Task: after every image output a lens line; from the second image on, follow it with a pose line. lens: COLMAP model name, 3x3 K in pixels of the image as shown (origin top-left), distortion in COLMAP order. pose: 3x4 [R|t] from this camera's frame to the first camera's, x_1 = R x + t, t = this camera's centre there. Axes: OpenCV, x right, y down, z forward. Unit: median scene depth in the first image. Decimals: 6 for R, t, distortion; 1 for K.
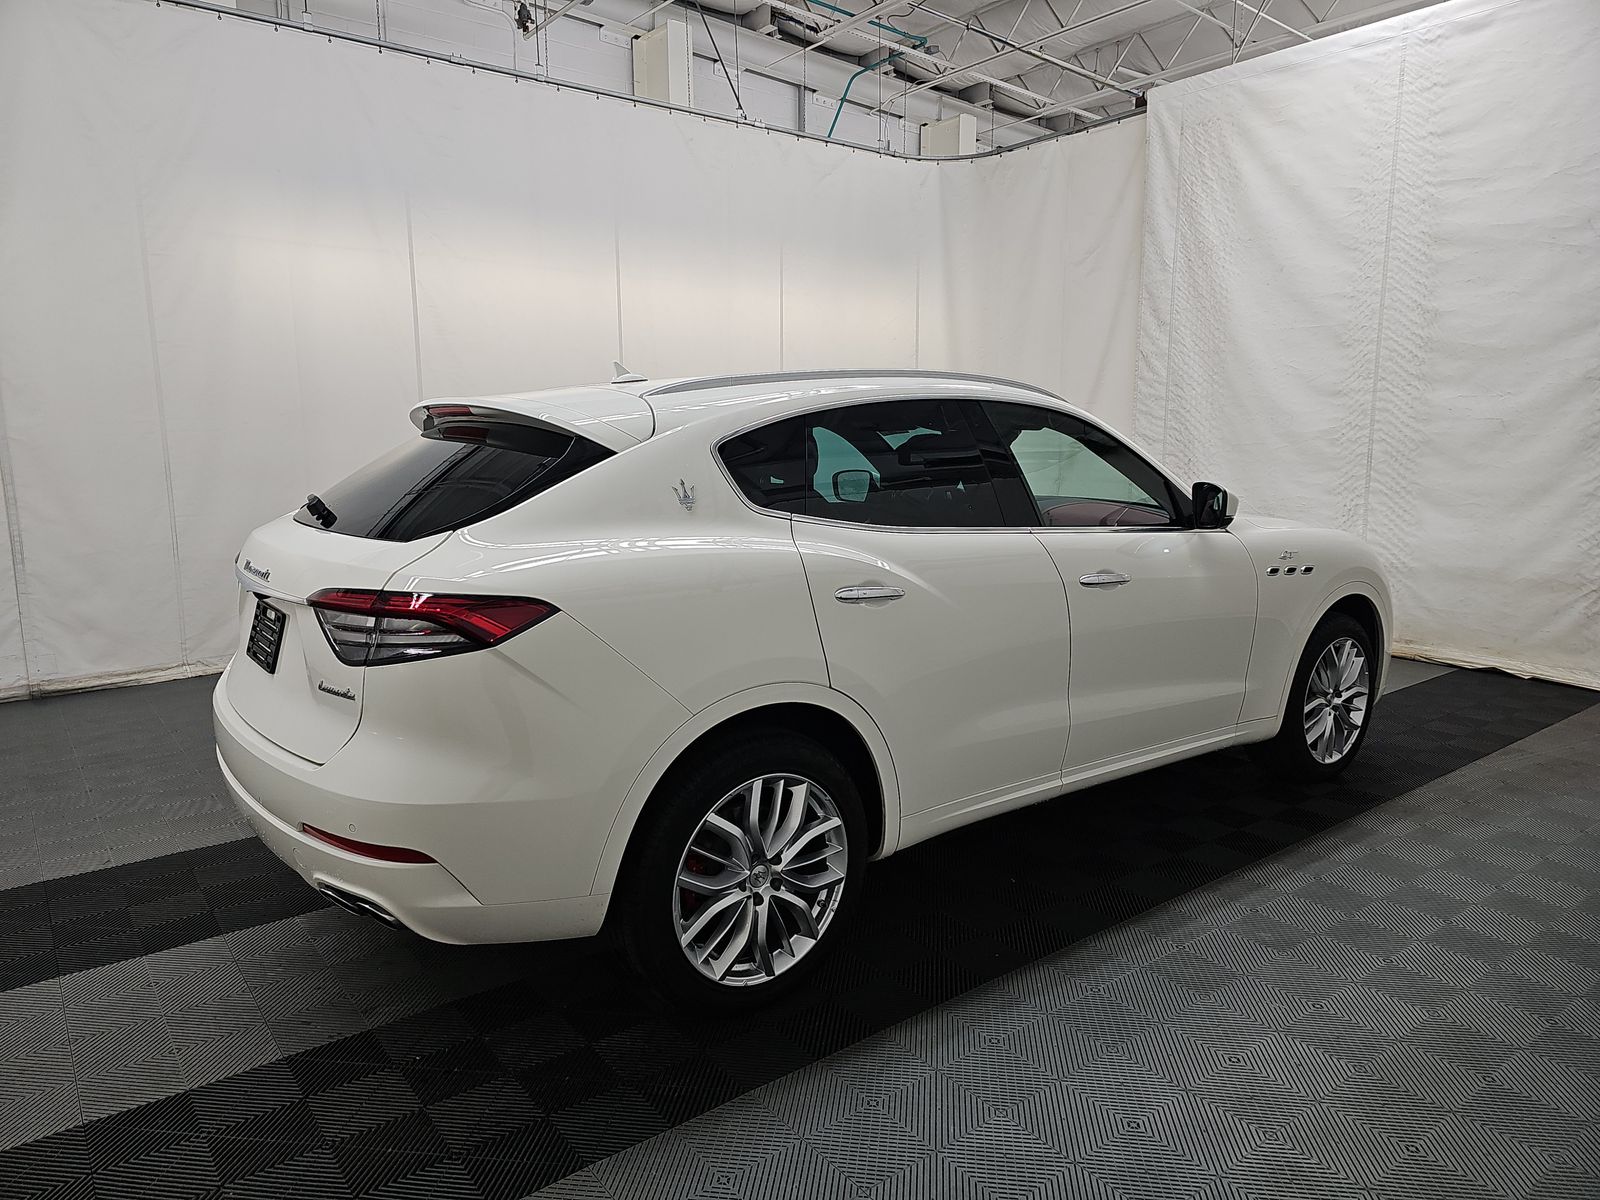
lens RADIAL K [[1051.5, 0, 789.4], [0, 1051.5, 600.1], [0, 0, 1]] dist [0.038734, -0.035128]
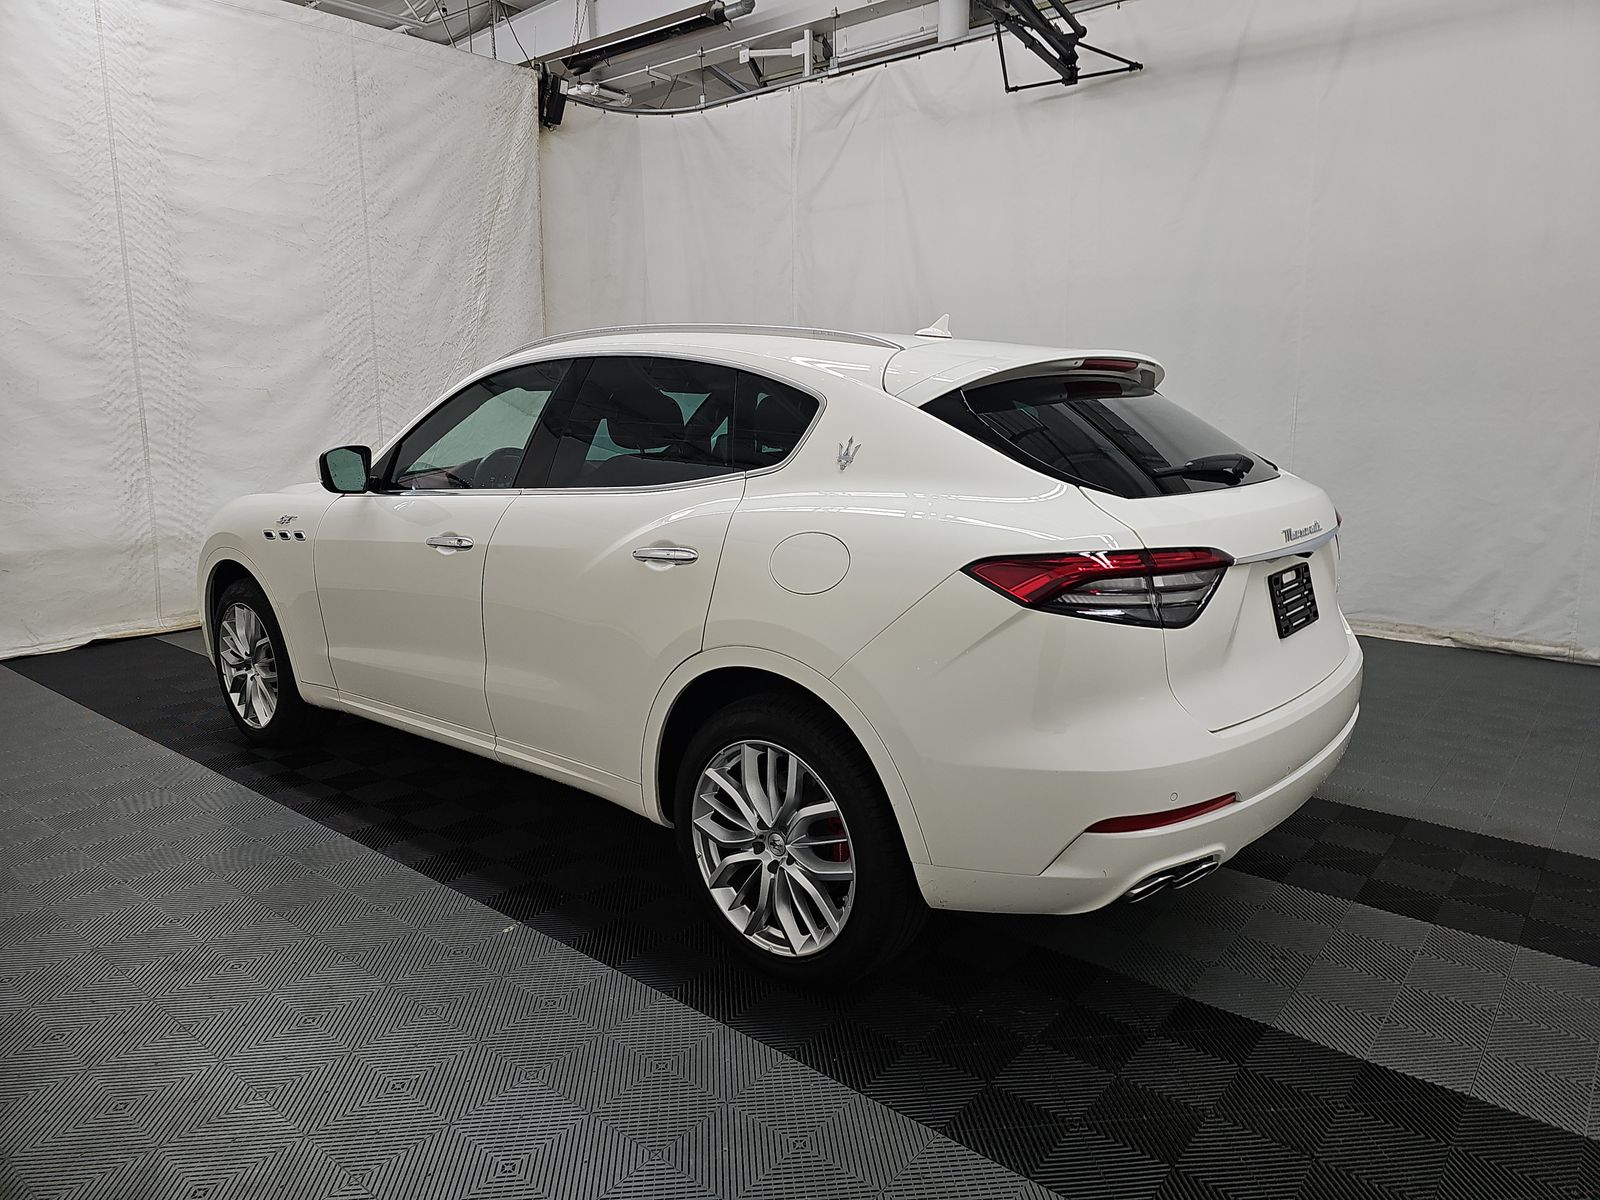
lens RADIAL K [[1051.5, 0, 808.9], [0, 1051.5, 608.6], [0, 0, 1]] dist [0.038734, -0.035128]
pose [[-0.233395, -0.182655, 0.955073, -0.532862], [0.158196, 0.961981, 0.222635, -0.098674], [-0.959427, 0.203050, -0.195626, 0.664110]]
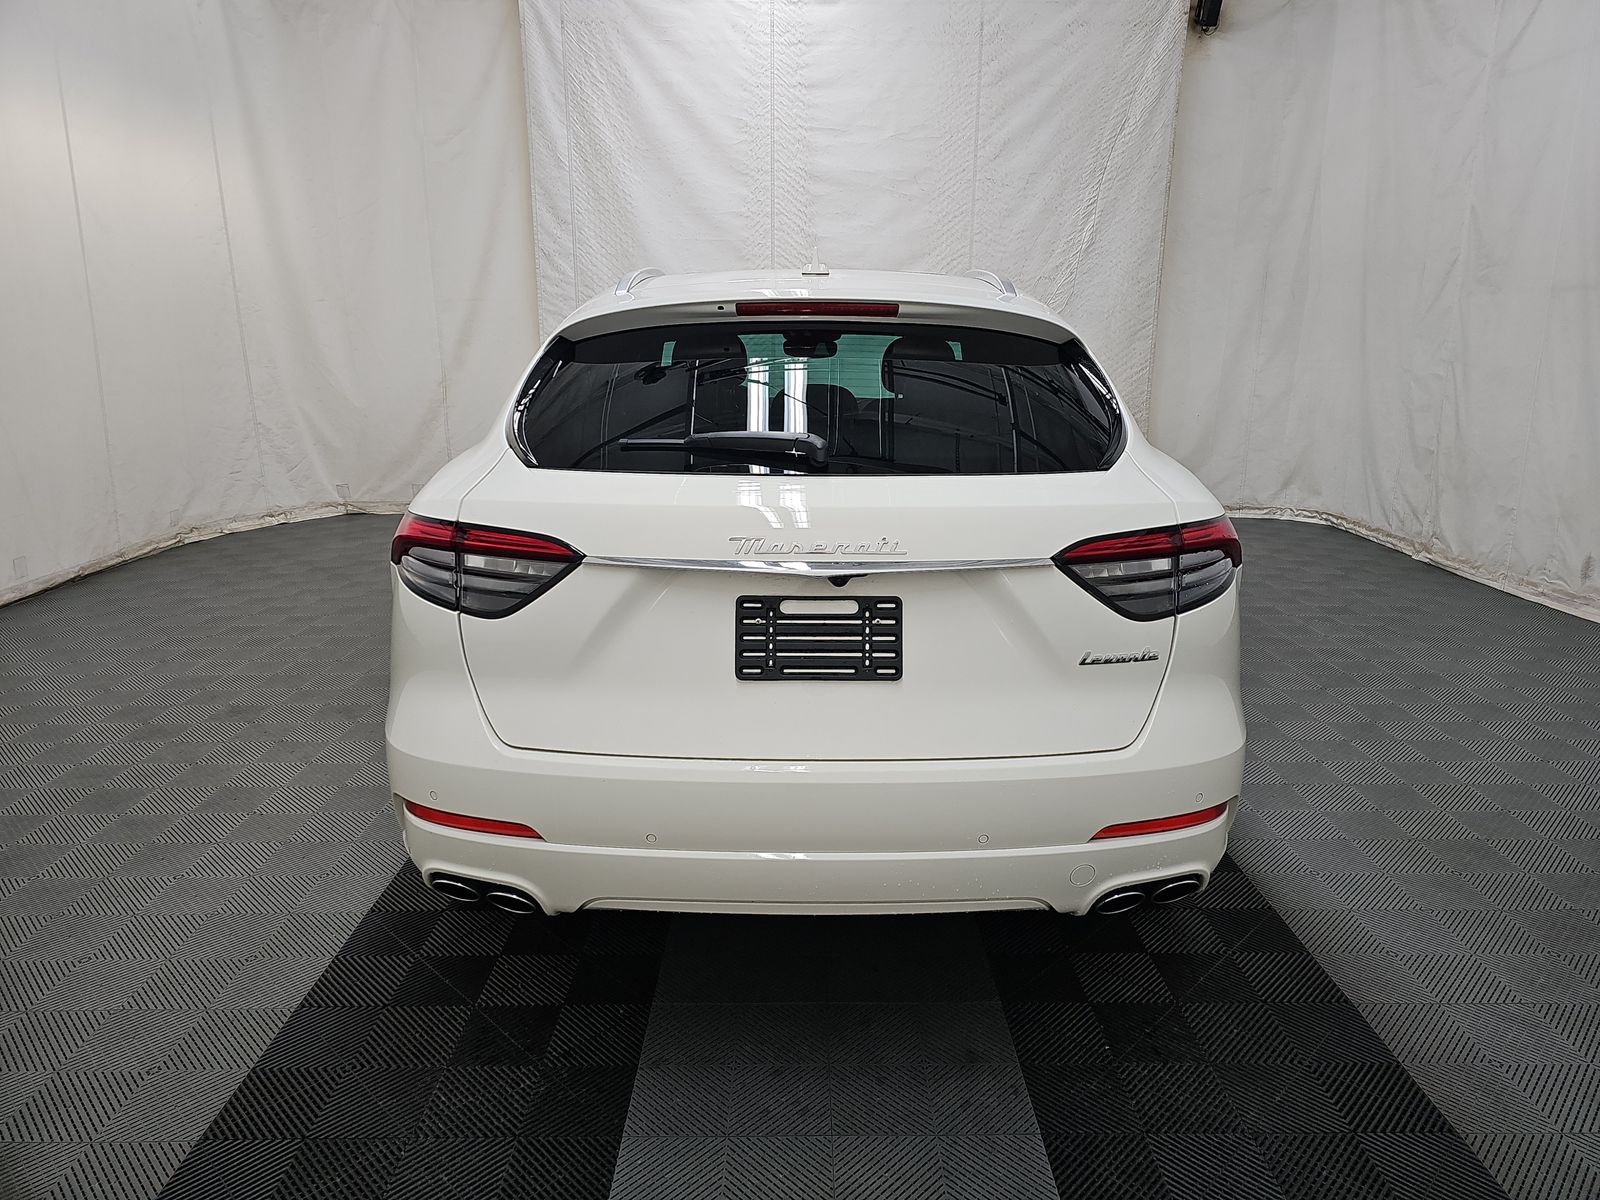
lens RADIAL K [[1051.5, 0, 811.5], [0, 1051.5, 593.0], [0, 0, 1]] dist [0.038734, -0.035128]
pose [[0.603188, -0.187286, 0.775299, -0.413430], [0.119869, 0.982287, 0.144028, -0.038063], [-0.788540, 0.006059, 0.614953, 0.235631]]
